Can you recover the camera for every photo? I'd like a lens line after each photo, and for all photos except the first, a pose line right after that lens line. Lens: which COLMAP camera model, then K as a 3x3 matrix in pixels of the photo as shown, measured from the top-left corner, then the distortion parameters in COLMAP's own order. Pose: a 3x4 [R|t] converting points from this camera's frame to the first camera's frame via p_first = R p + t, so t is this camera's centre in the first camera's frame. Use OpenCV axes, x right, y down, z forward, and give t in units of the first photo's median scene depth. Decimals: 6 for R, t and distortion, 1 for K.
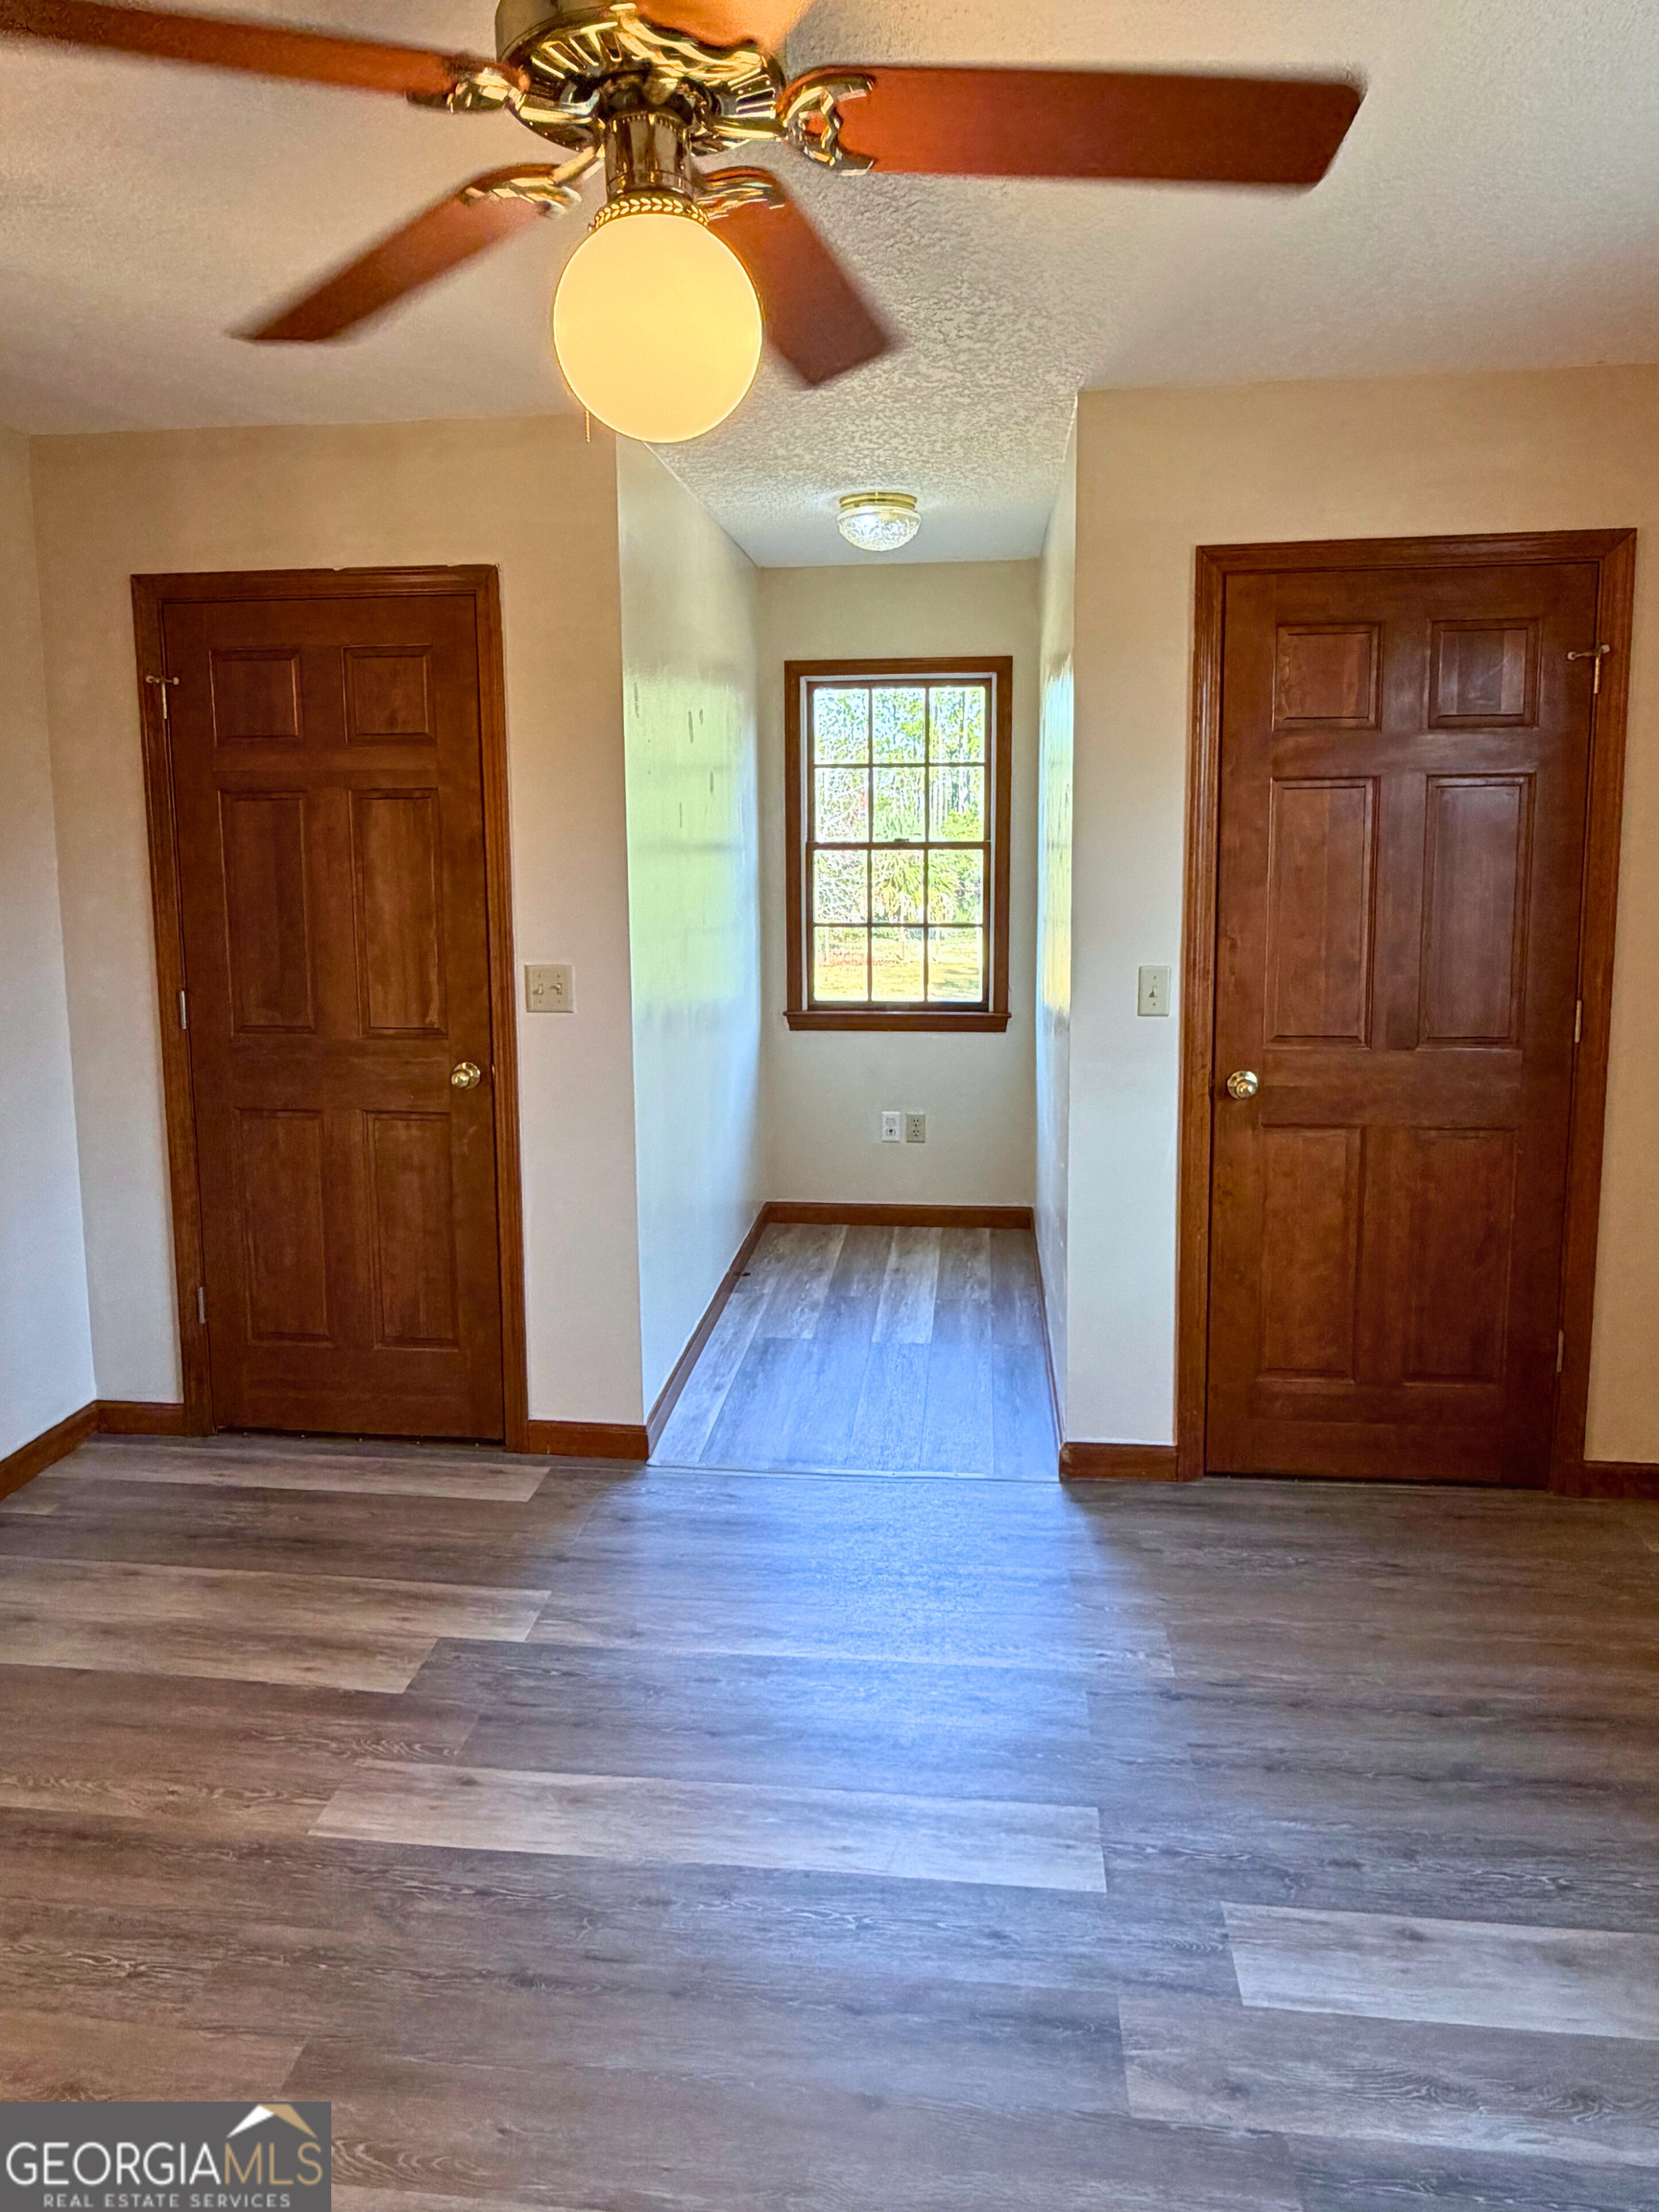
lens RADIAL K [[1431.2, 0, 793.9], [0, 1431.2, 1008.8], [0, 0, 1]] dist [0.001149, 0.000960]
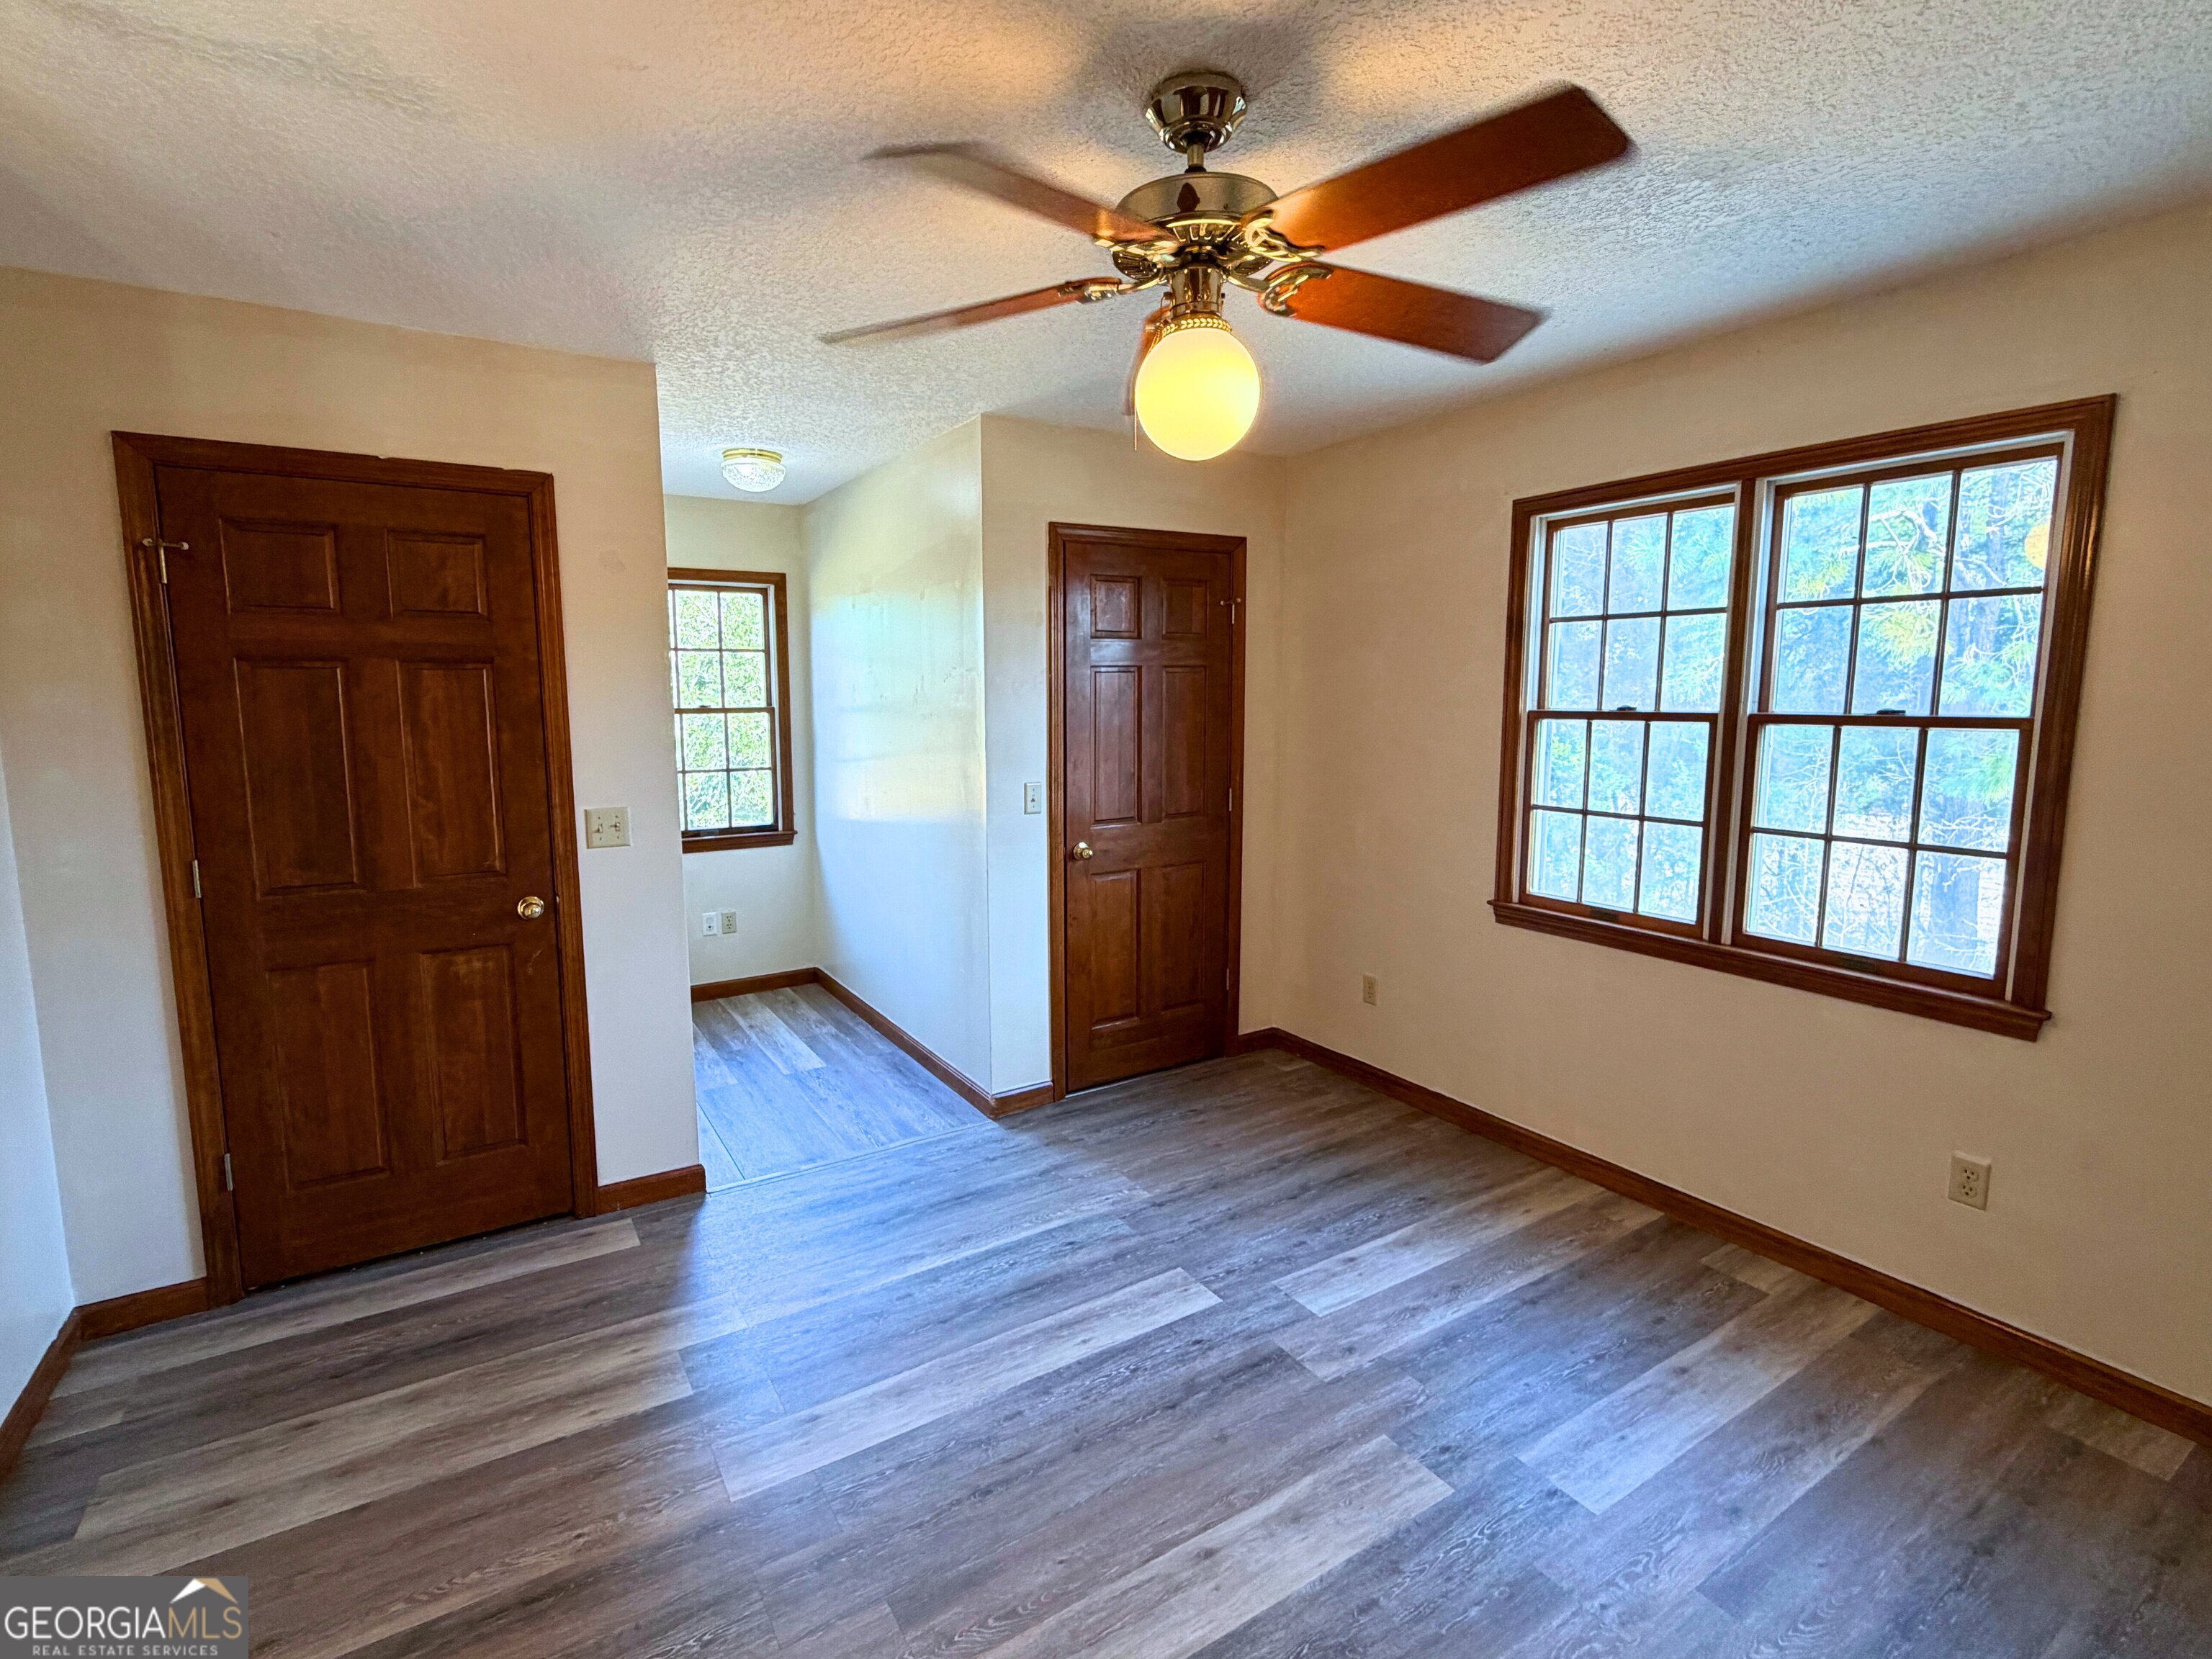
lens RADIAL K [[1027.3, 0, 1096.9], [0, 1027.3, 828.9], [0, 0, 1]] dist [0.005155, -0.001084]
pose [[0.781360, -0.079216, 0.619033, -0.404796], [0.079812, 0.996450, 0.026771, -0.002933], [-0.618956, 0.028489, 0.784909, 0.057820]]
